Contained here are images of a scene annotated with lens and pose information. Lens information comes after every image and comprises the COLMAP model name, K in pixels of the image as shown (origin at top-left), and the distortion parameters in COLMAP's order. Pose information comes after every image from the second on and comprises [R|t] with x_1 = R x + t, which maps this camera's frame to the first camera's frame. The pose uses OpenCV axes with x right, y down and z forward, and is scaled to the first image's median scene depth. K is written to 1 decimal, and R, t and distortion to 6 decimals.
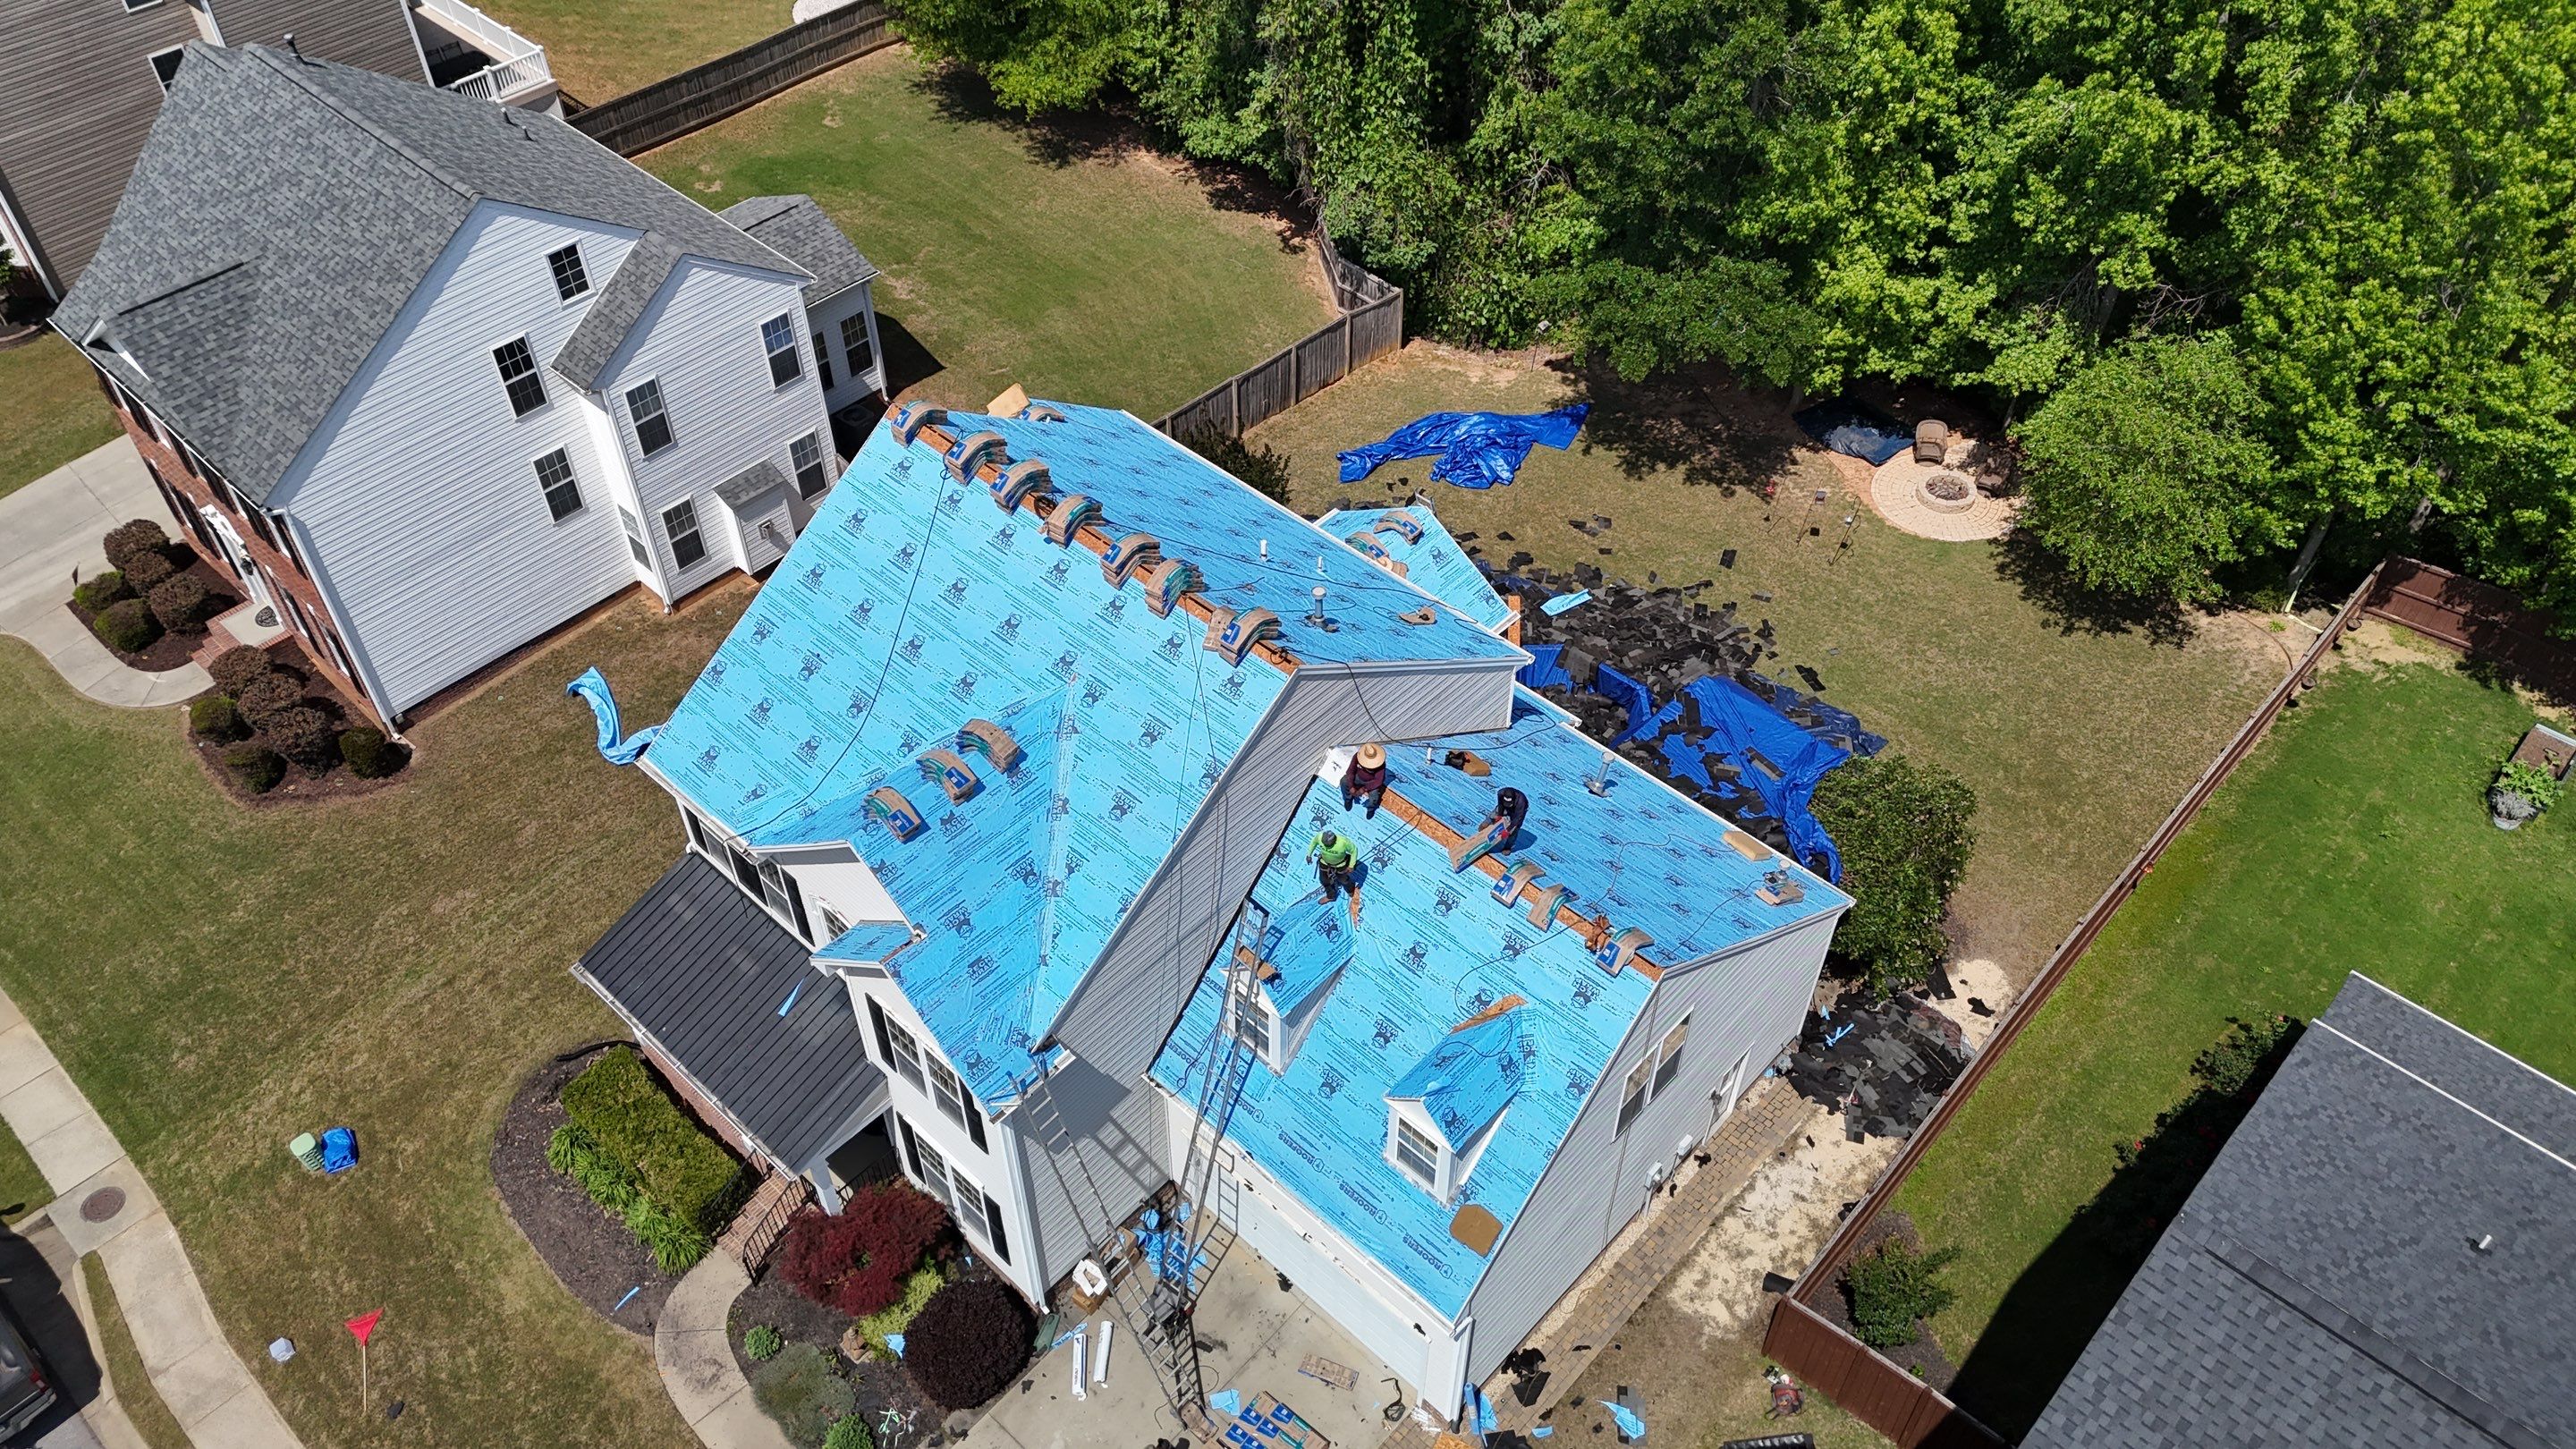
lens RADIAL K [[1895.5, 0, 1290.2], [0, 1895.5, 729.7], [0, 0, 1]] dist [0.063596, -0.068601]
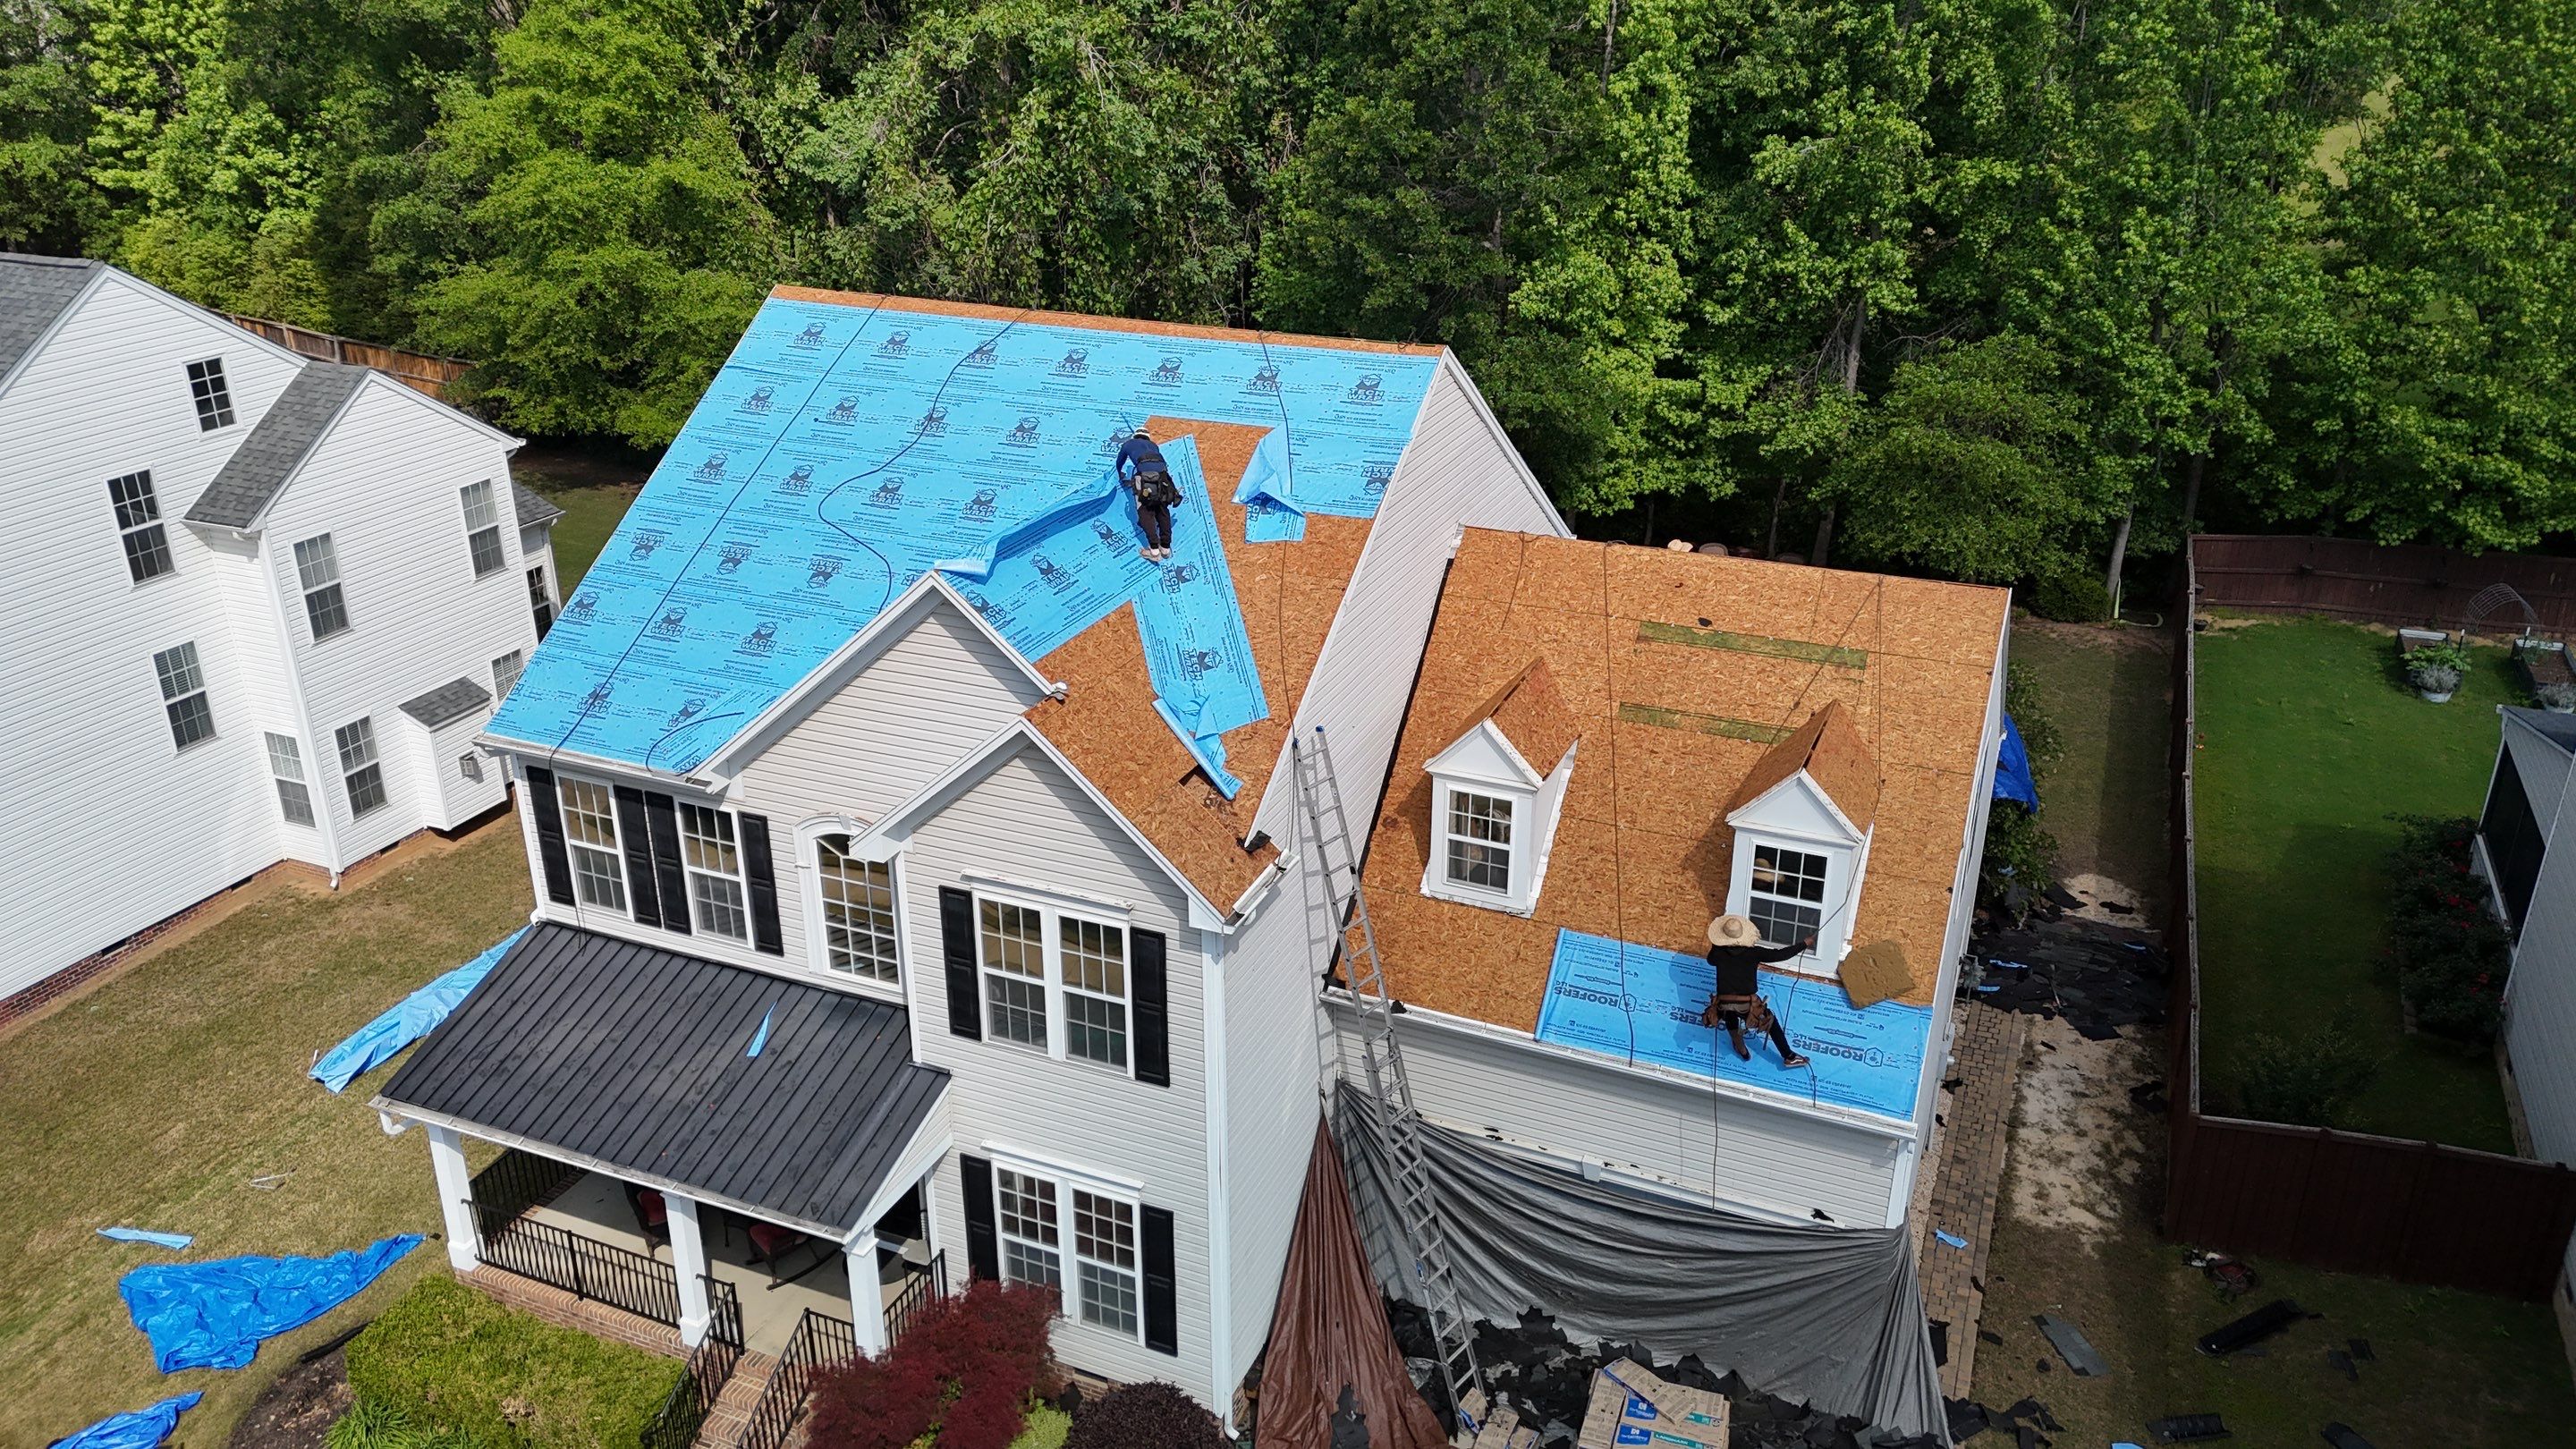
lens RADIAL K [[1895.5, 0, 1290.3], [0, 1895.5, 724.9], [0, 0, 1]] dist [0.063596, -0.068601]
pose [[0.941985, -0.135422, 0.307126, -0.225349], [0.242221, 0.907685, -0.342689, 0.255329], [-0.232366, 0.397200, 0.887828, 0.267080]]
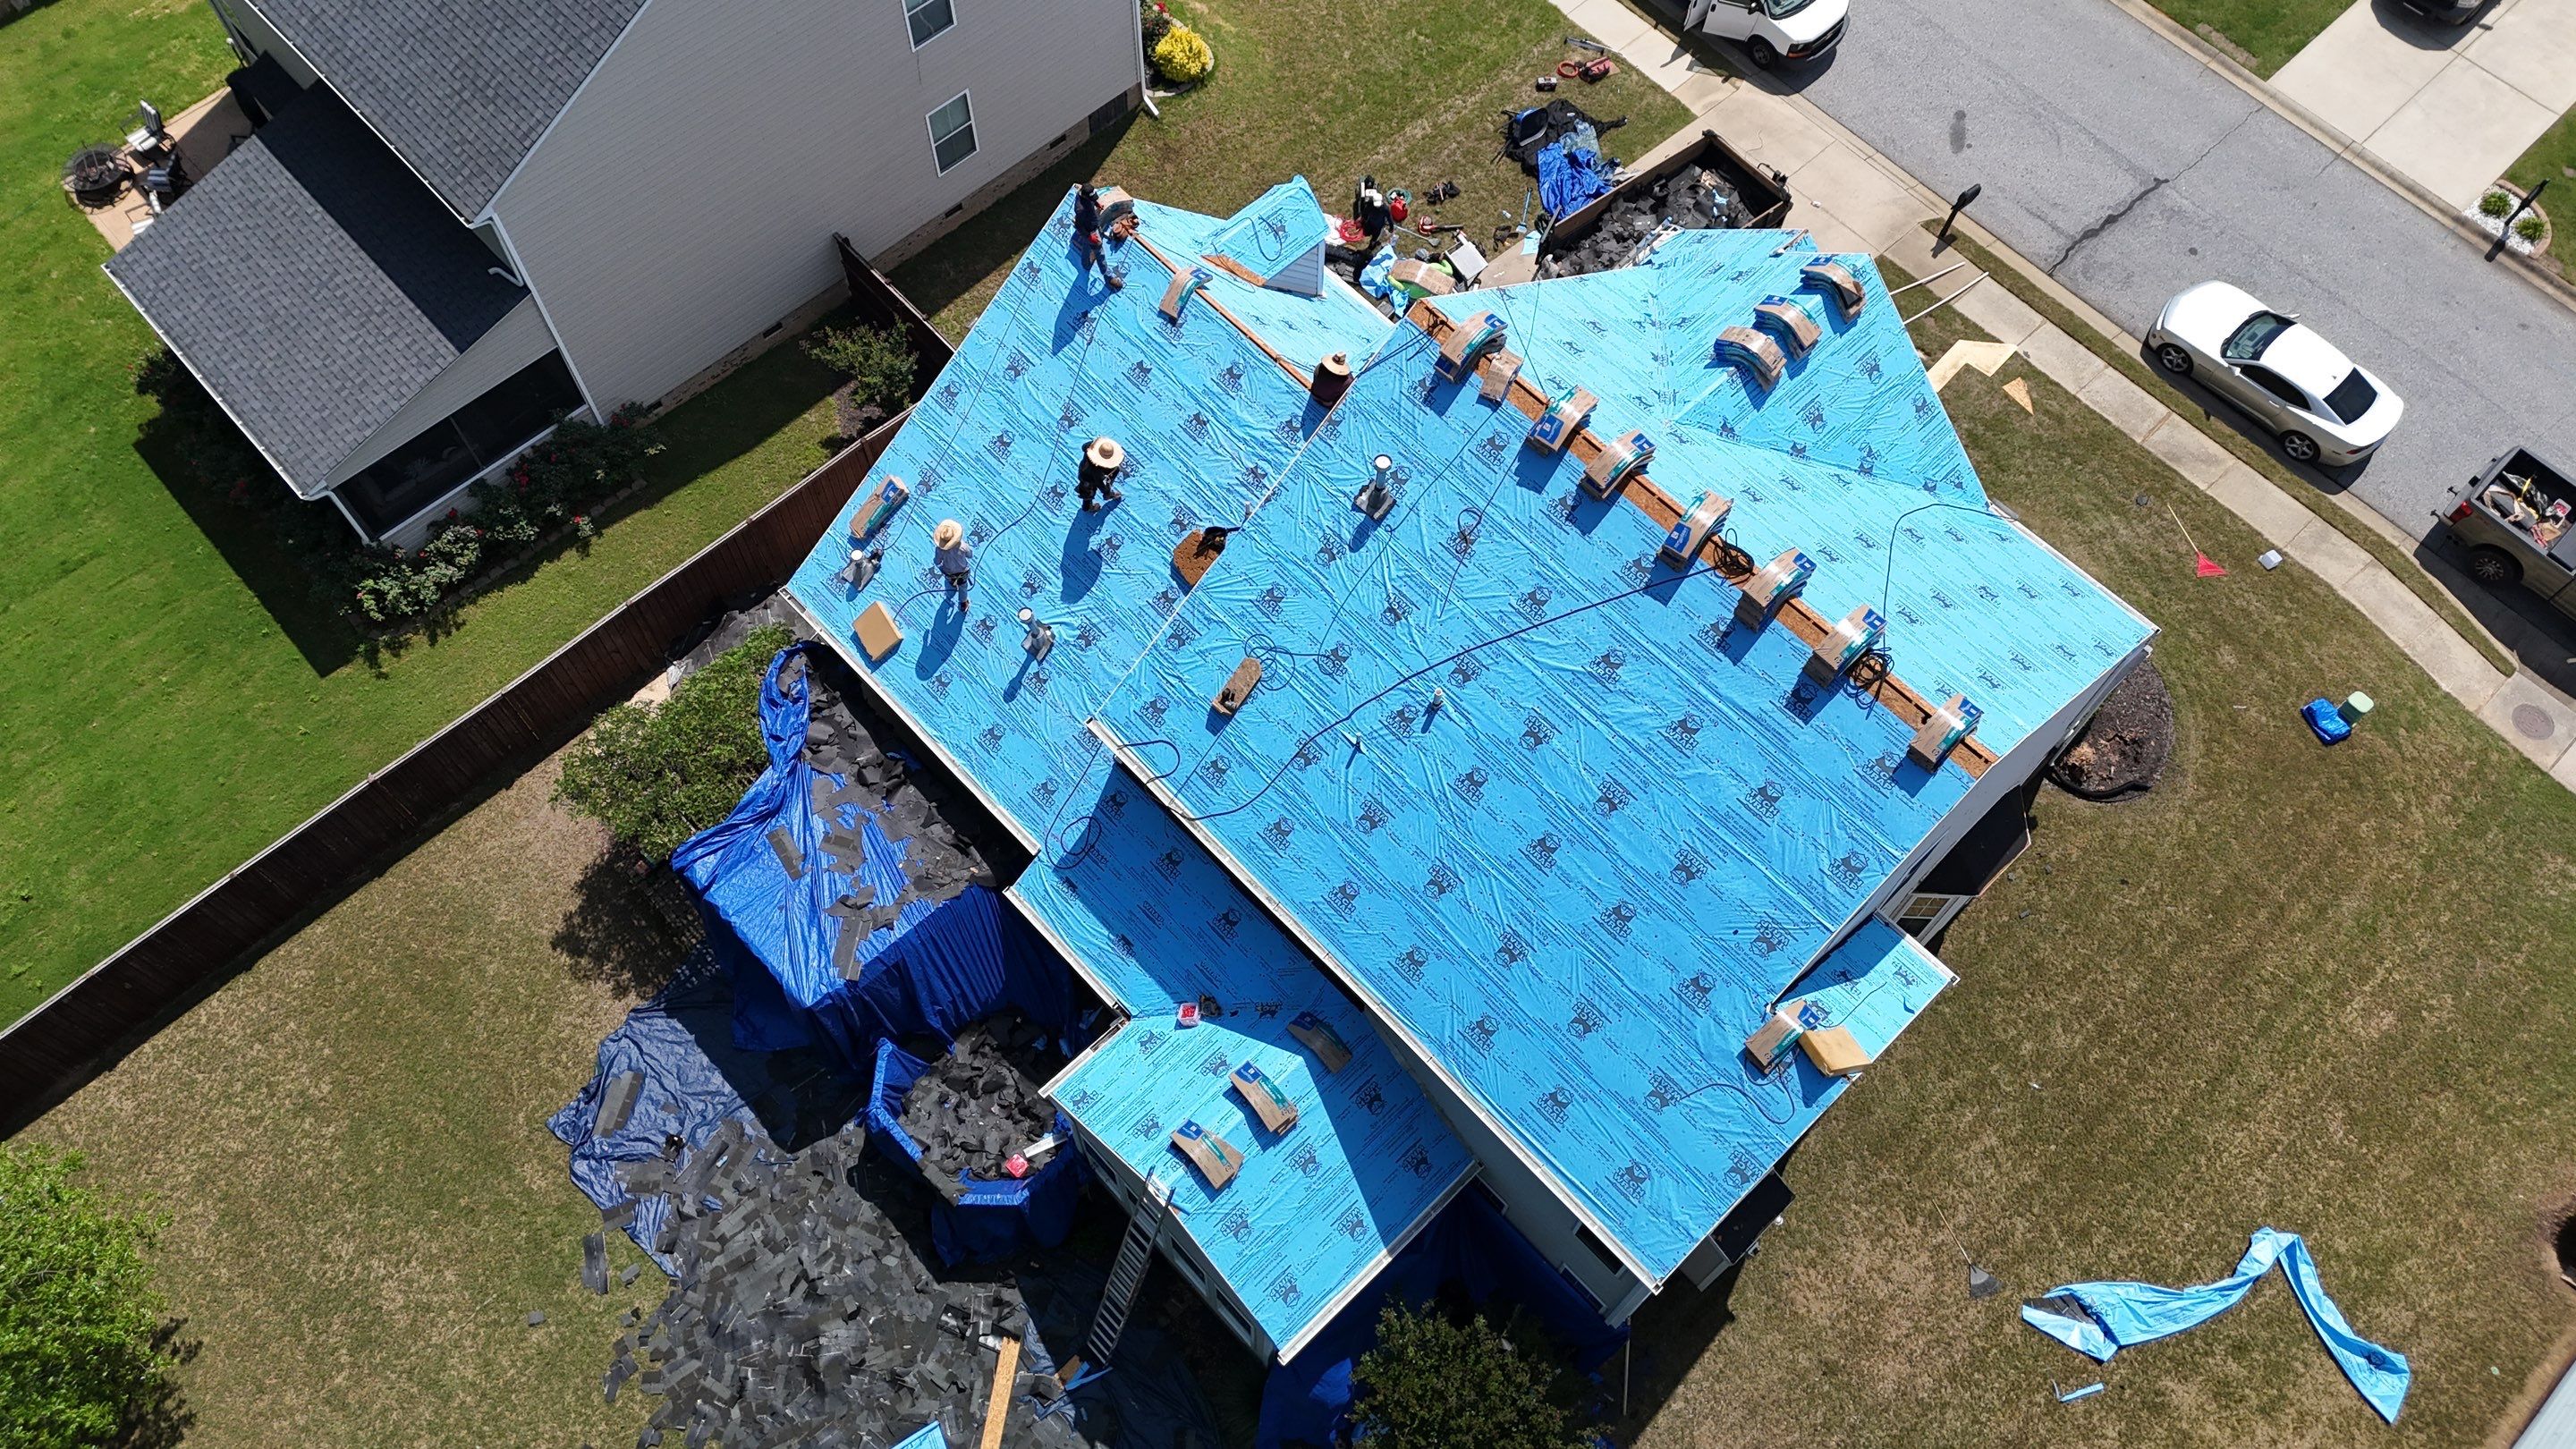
lens RADIAL K [[1895.5, 0, 1290.9], [0, 1895.5, 724.0], [0, 0, 1]] dist [0.063596, -0.068601]
pose [[-0.998019, -0.061438, 0.013564, 0.027434], [0.032288, -0.315089, 0.948513, -0.673364], [-0.054001, 0.947072, 0.316448, 0.639749]]
